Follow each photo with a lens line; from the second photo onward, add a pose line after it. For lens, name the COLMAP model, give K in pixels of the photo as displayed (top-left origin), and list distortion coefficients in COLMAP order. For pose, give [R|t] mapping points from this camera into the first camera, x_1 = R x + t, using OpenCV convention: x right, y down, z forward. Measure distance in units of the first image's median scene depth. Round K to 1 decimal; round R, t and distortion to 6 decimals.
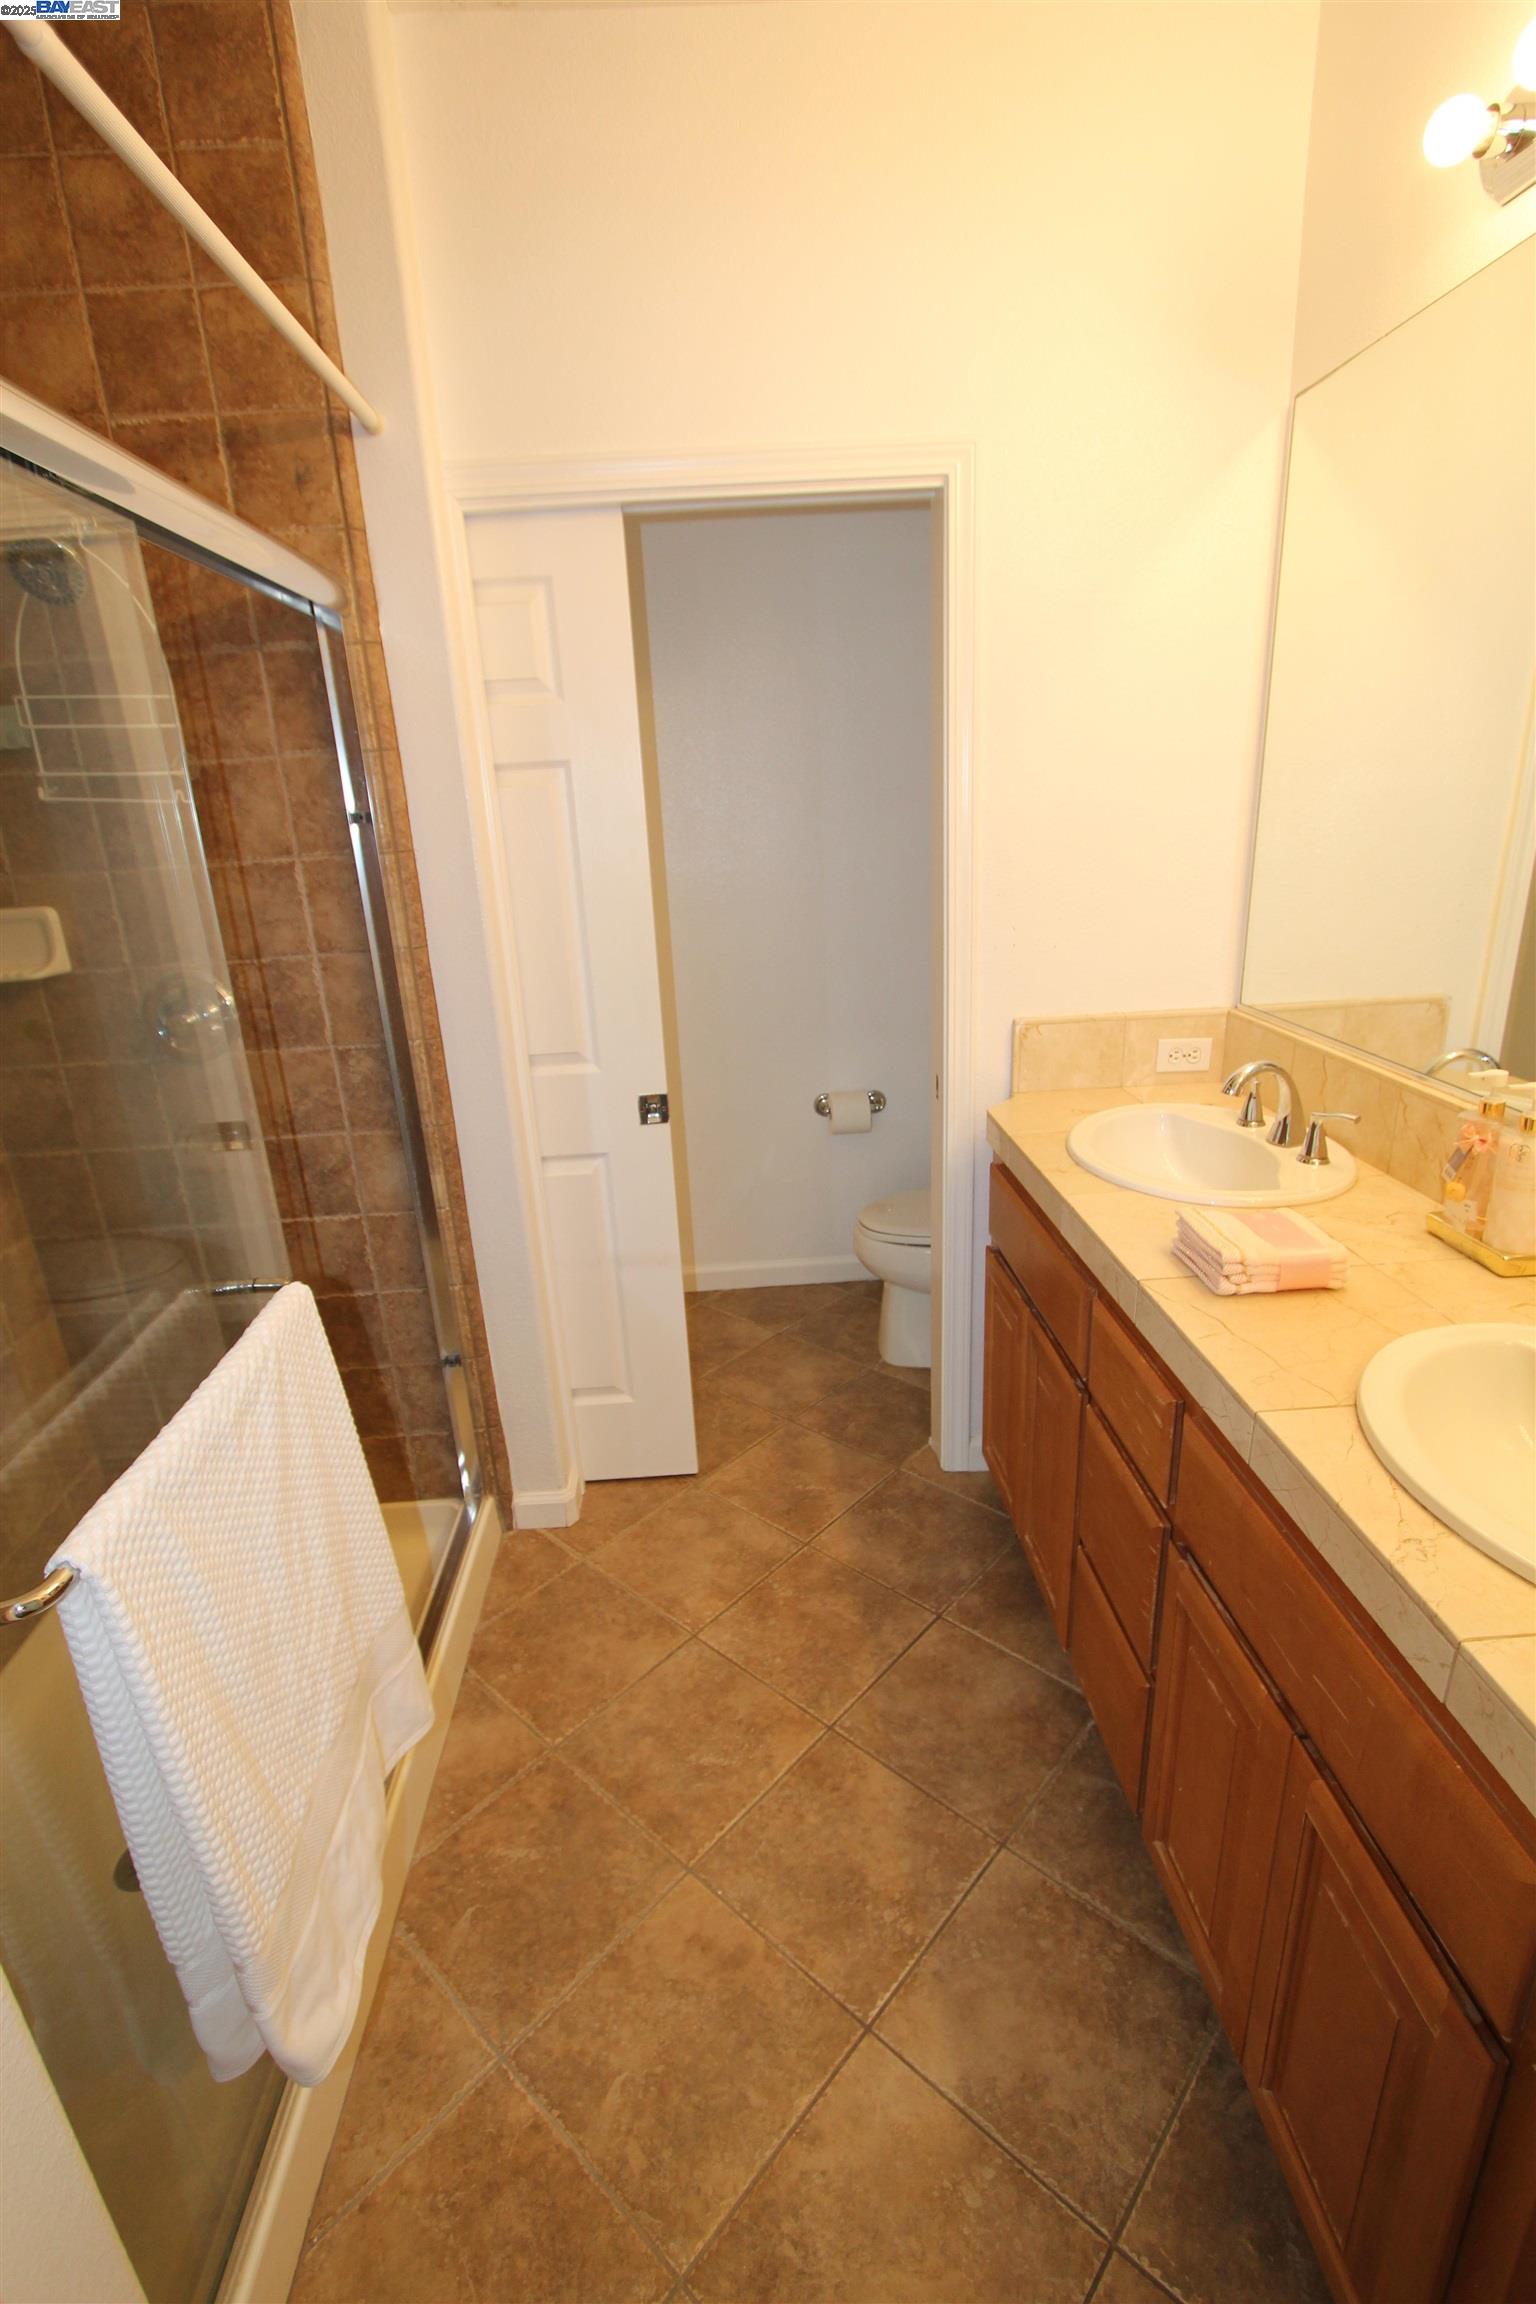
lens RADIAL K [[1061.0, 0, 764.4], [0, 1061.0, 1160.2], [0, 0, 1]] dist [-0.016978, 0.003003]
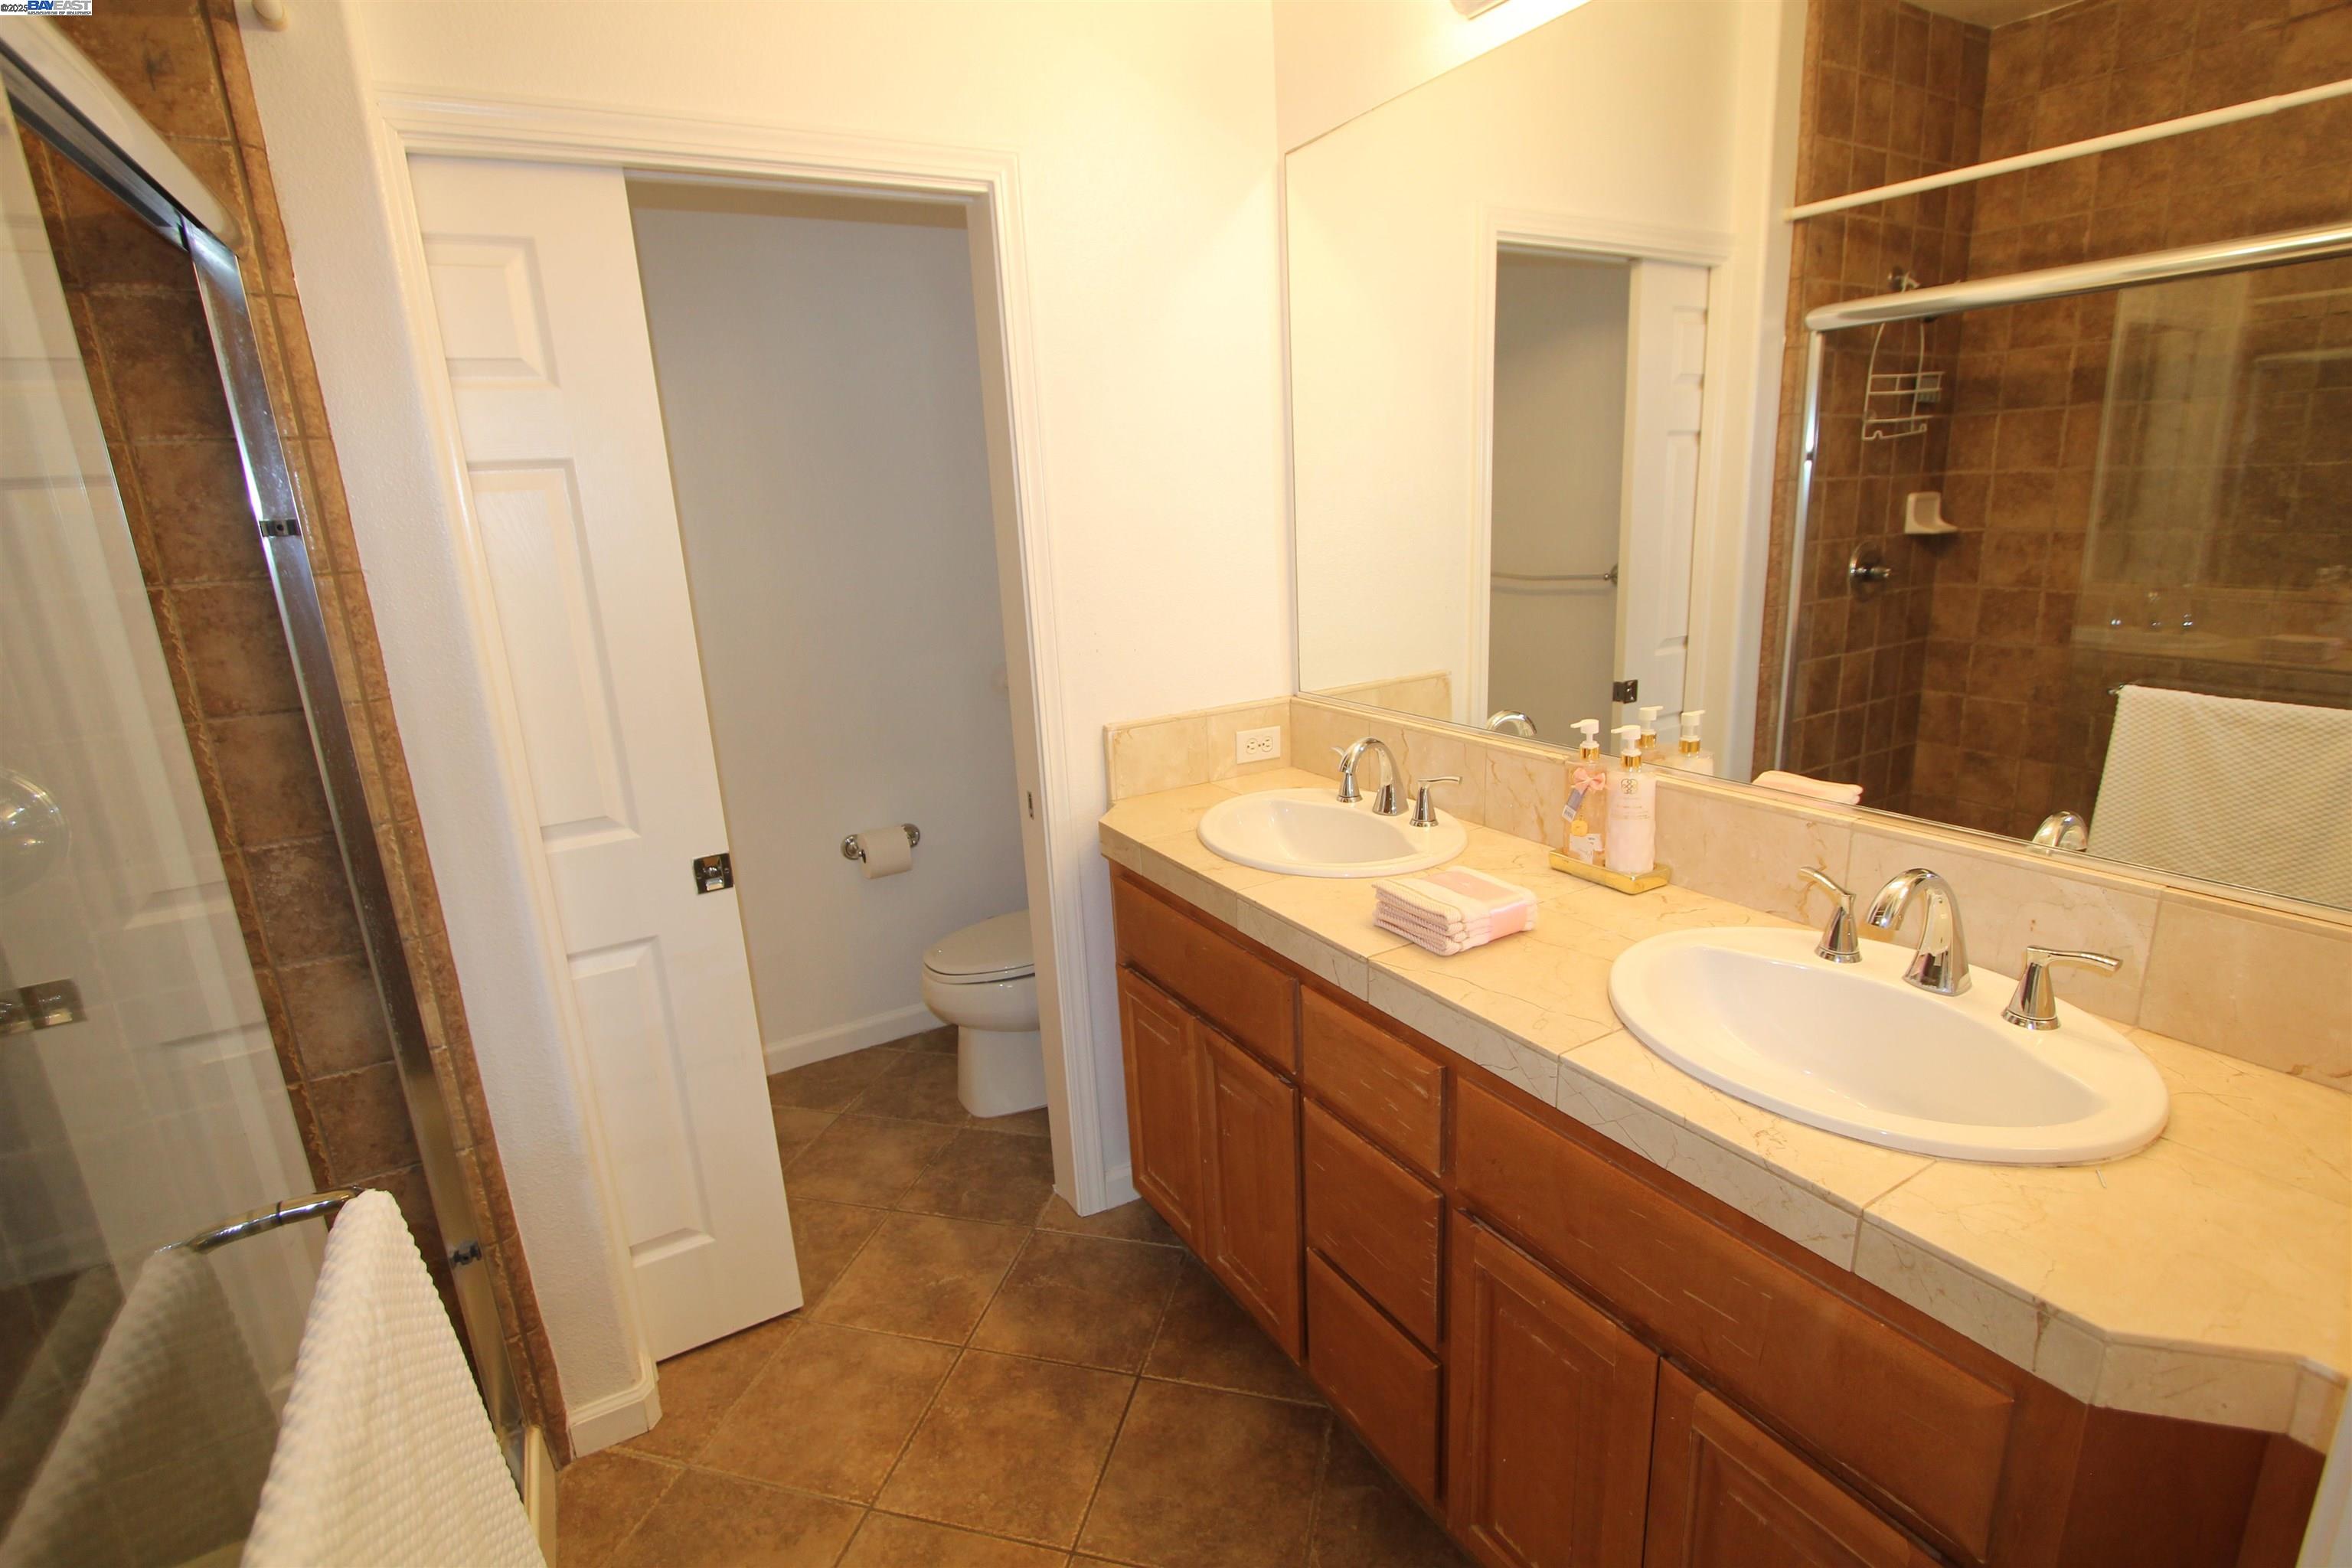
lens RADIAL K [[1083.1, 0, 1174.9], [0, 1083.1, 775.5], [0, 0, 1]] dist [-0.016978, 0.003003]
pose [[0.888922, -0.110169, 0.444612, -0.169941], [0.156398, 0.985313, -0.068543, -0.010180], [-0.430531, 0.130466, 0.893097, 0.096848]]
